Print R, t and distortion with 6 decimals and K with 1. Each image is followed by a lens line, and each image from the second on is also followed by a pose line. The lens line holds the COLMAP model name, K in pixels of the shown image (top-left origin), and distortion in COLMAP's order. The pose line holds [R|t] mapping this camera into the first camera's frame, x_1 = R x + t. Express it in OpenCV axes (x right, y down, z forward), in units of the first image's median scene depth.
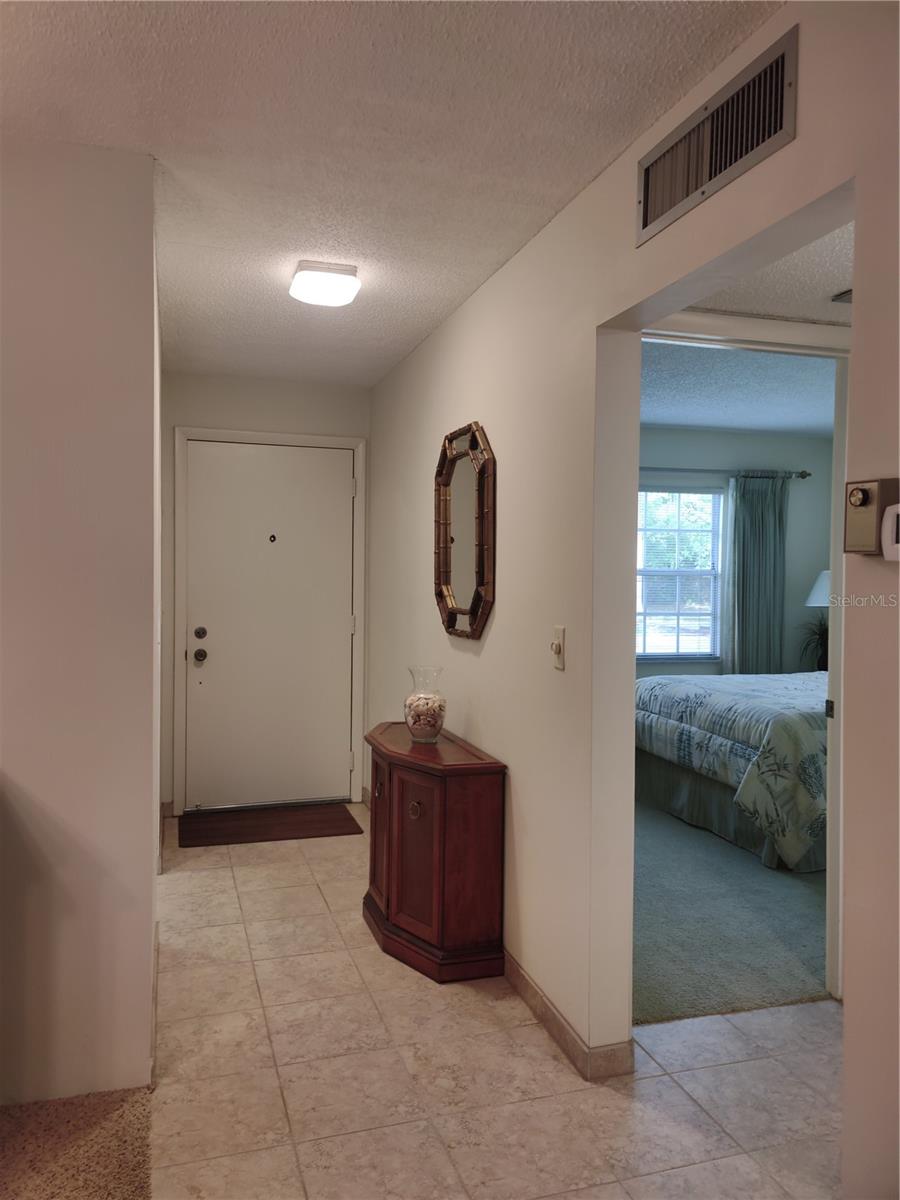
lens RADIAL K [[887.4, 0, 443.2], [0, 887.4, 591.9], [0, 0, 1]] dist [0.051343, -0.019817]
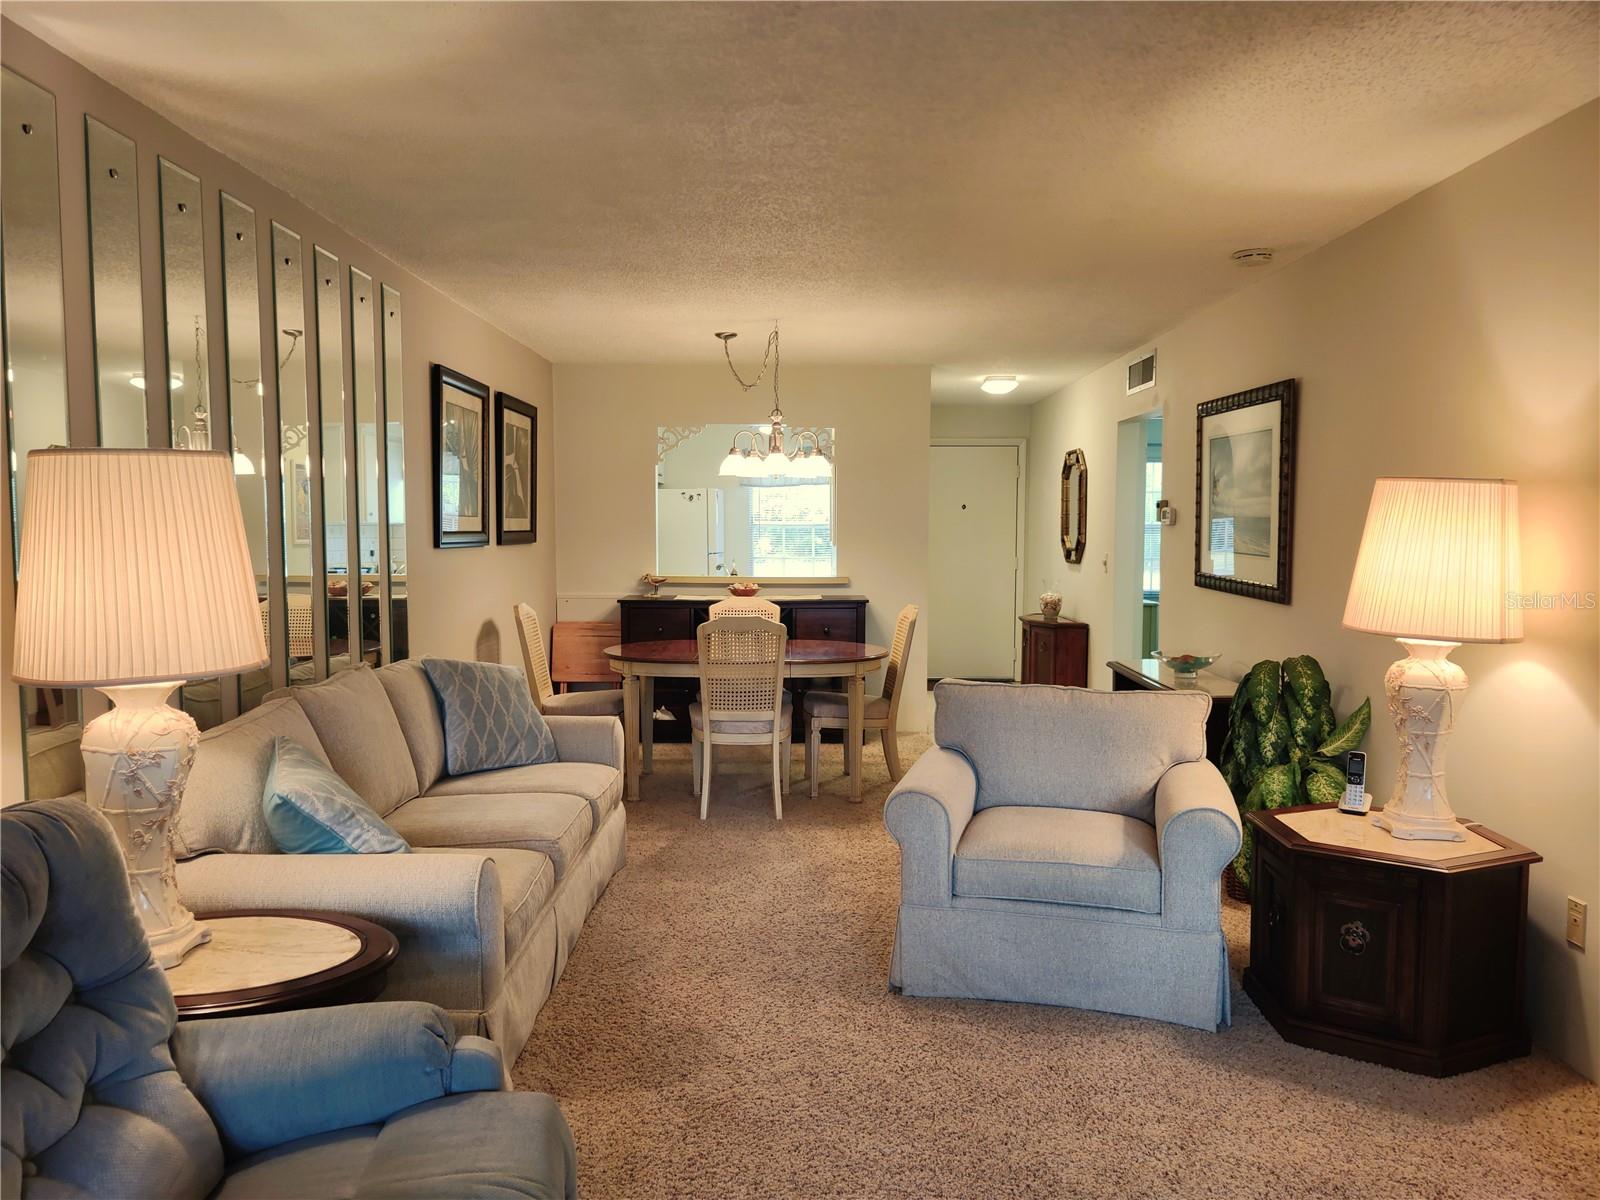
lens RADIAL K [[1133.6, 0, 794.2], [0, 1133.6, 608.4], [0, 0, 1]] dist [0.044446, -0.042746]
pose [[0.952144, 0.013603, -0.305348, 0.201732], [0.001766, 0.998748, 0.050000, 0.026322], [0.305646, -0.048147, 0.950927, -1.494666]]
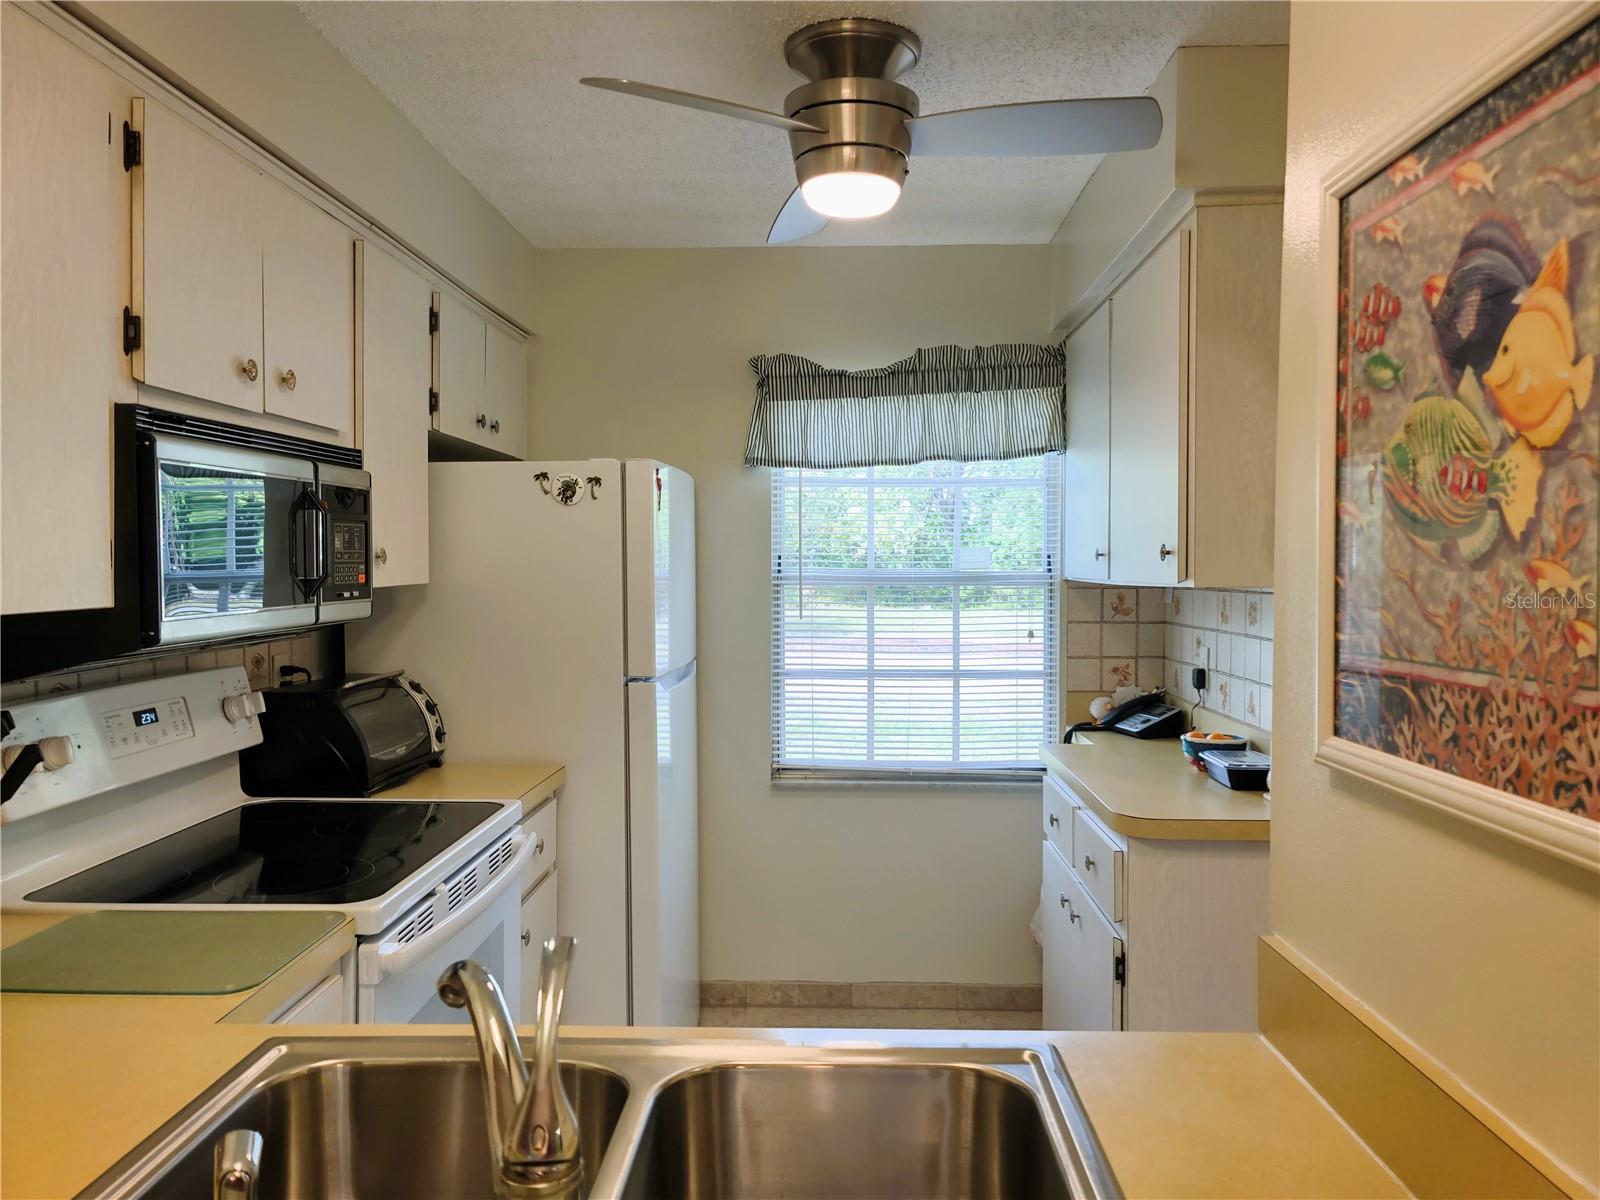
lens RADIAL K [[1194.9, 0, 791.9], [0, 1194.9, 604.0], [0, 0, 1]] dist [0.067998, -0.070637]
pose [[0.939388, 0.001065, -0.342854, -0.484685], [0.002370, 0.999951, 0.009599, -0.036350], [0.342848, -0.009829, 0.939340, 0.441496]]
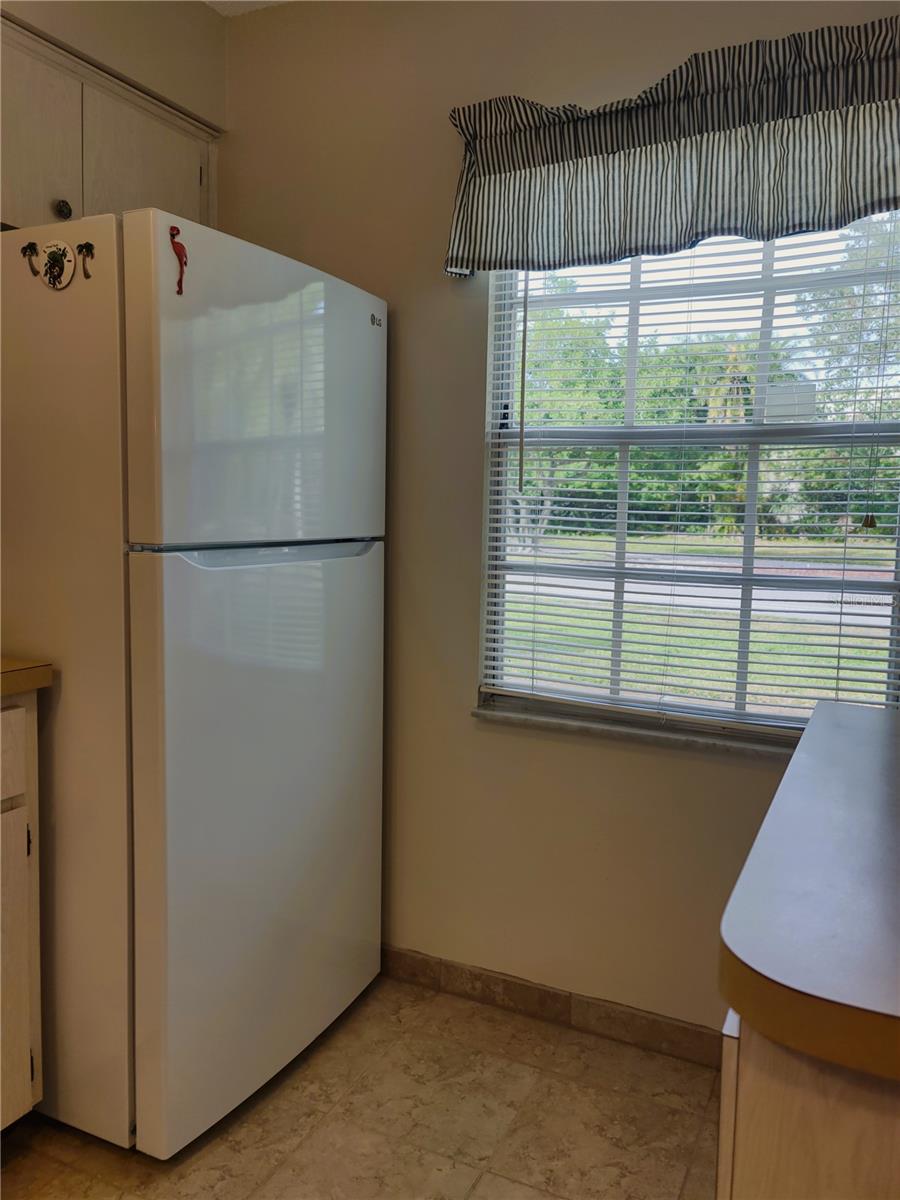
lens RADIAL K [[941.5, 0, 424.3], [0, 941.5, 592.0], [0, 0, 1]] dist [0.044019, -0.037010]
pose [[0.719867, 0.076256, -0.689911, -0.463315], [-0.030866, 0.996481, 0.077935, 0.010404], [0.693426, -0.034808, 0.719687, 1.012057]]
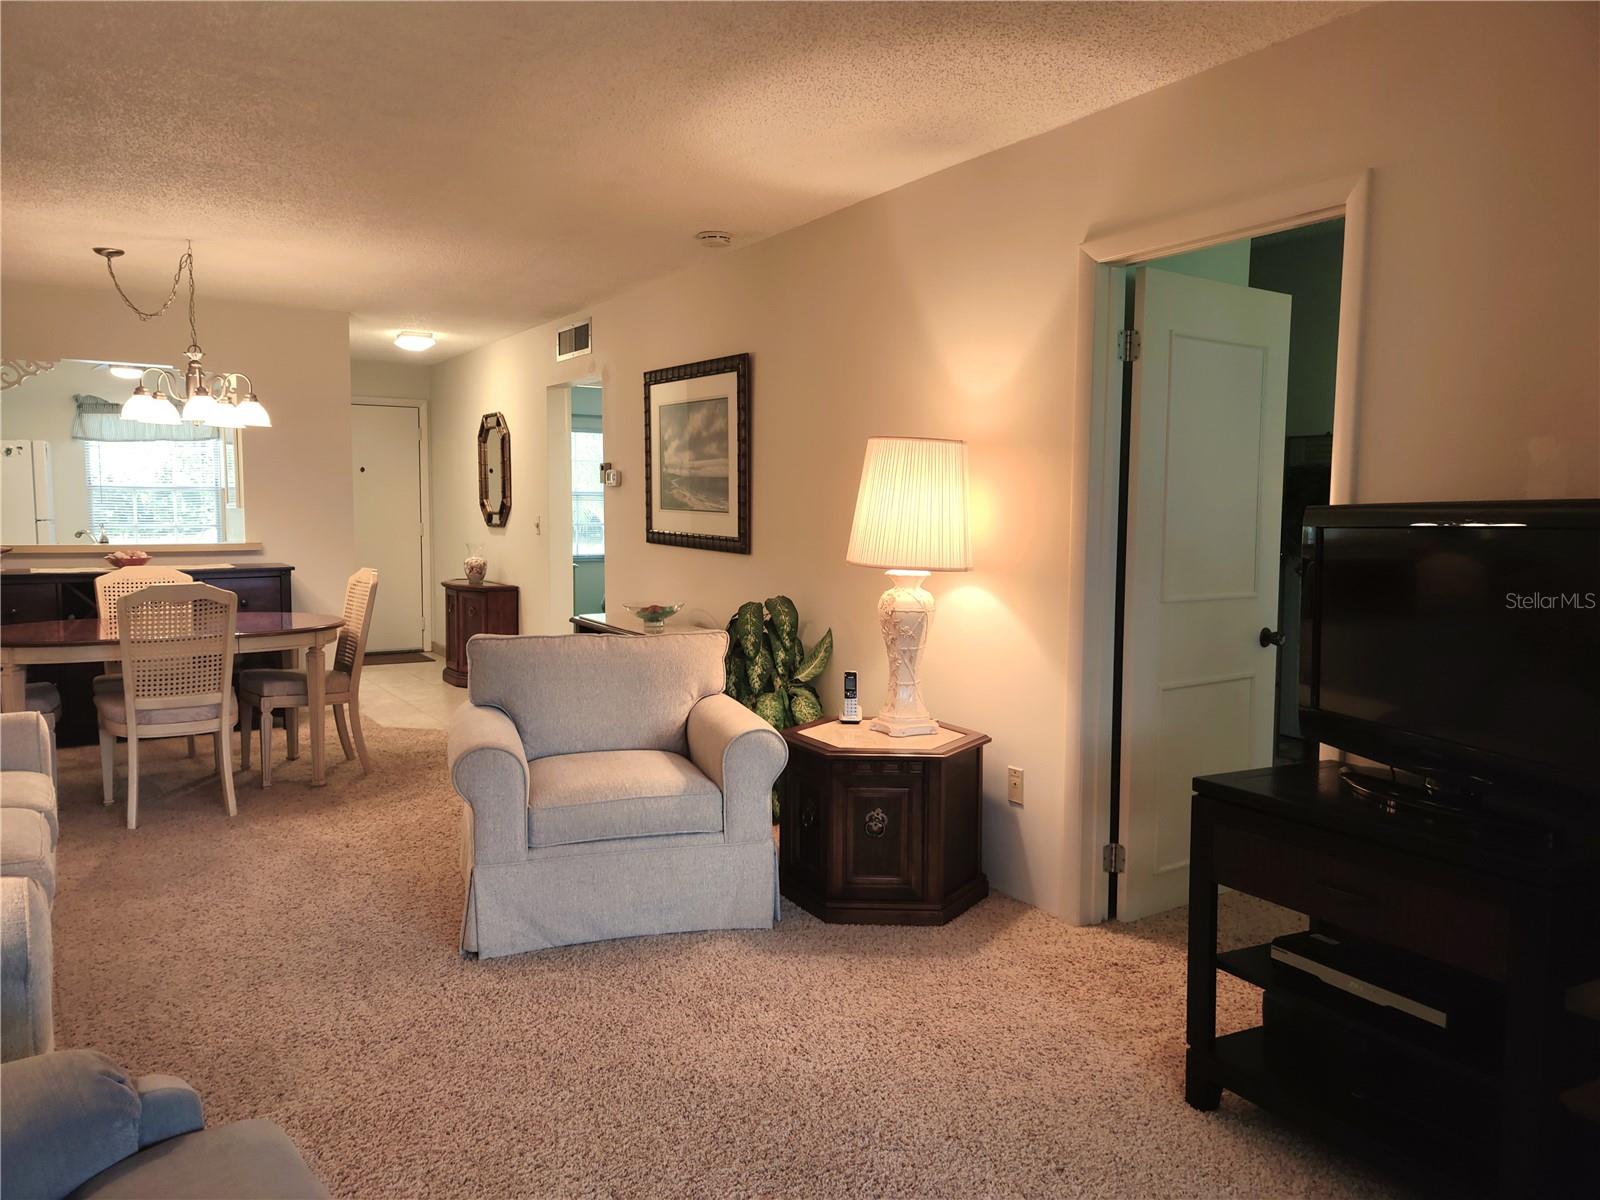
lens RADIAL K [[1133.6, 0, 789.1], [0, 1133.6, 588.4], [0, 0, 1]] dist [0.044446, -0.042746]
pose [[0.968129, -0.023922, 0.249307, 0.020912], [0.009623, 0.998246, 0.058416, 0.048134], [-0.250267, -0.054156, 0.966661, -1.508054]]
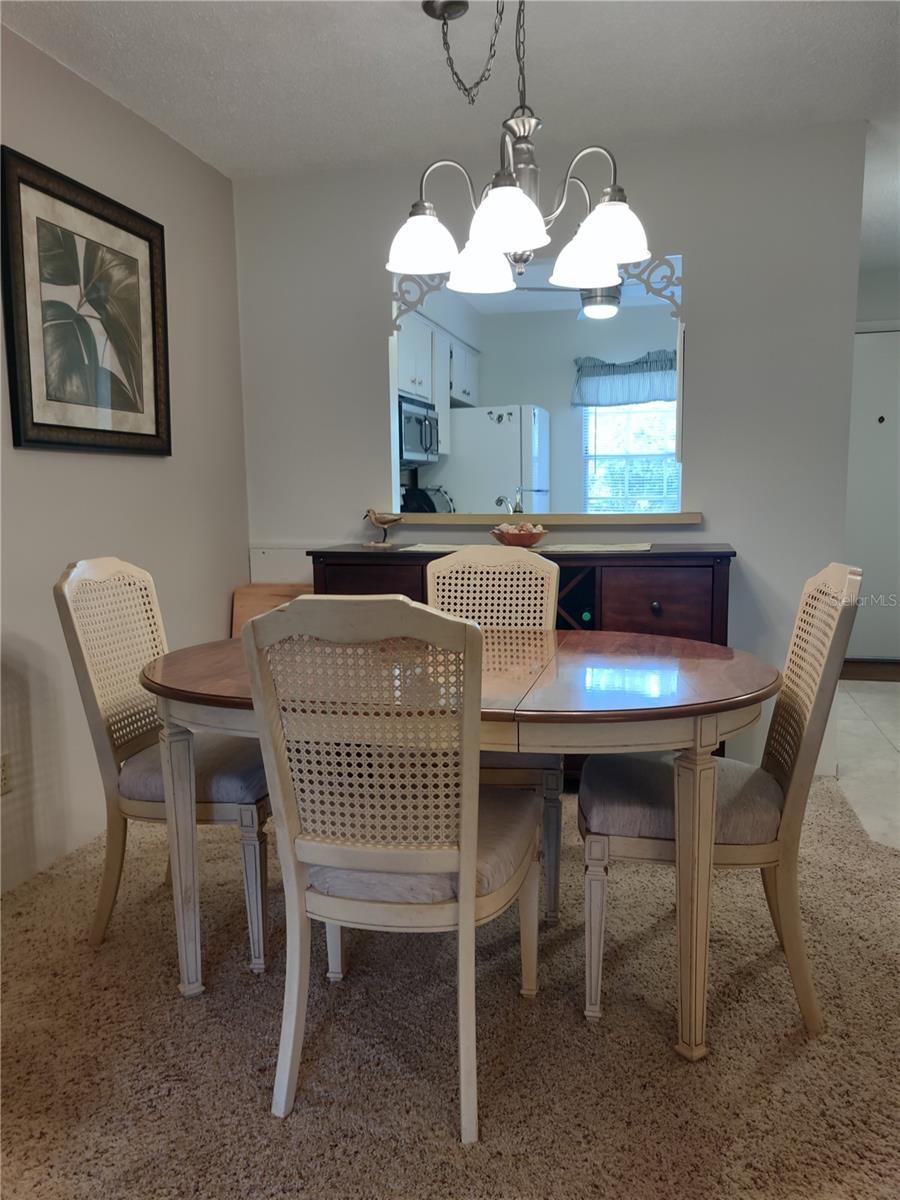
lens RADIAL K [[941.5, 0, 466.5], [0, 941.5, 611.8], [0, 0, 1]] dist [0.044019, -0.037010]
pose [[0.863642, 0.042971, -0.502270, -0.055399], [0.010825, 0.994550, 0.103701, 0.073833], [0.503989, -0.094998, 0.858470, -0.441887]]
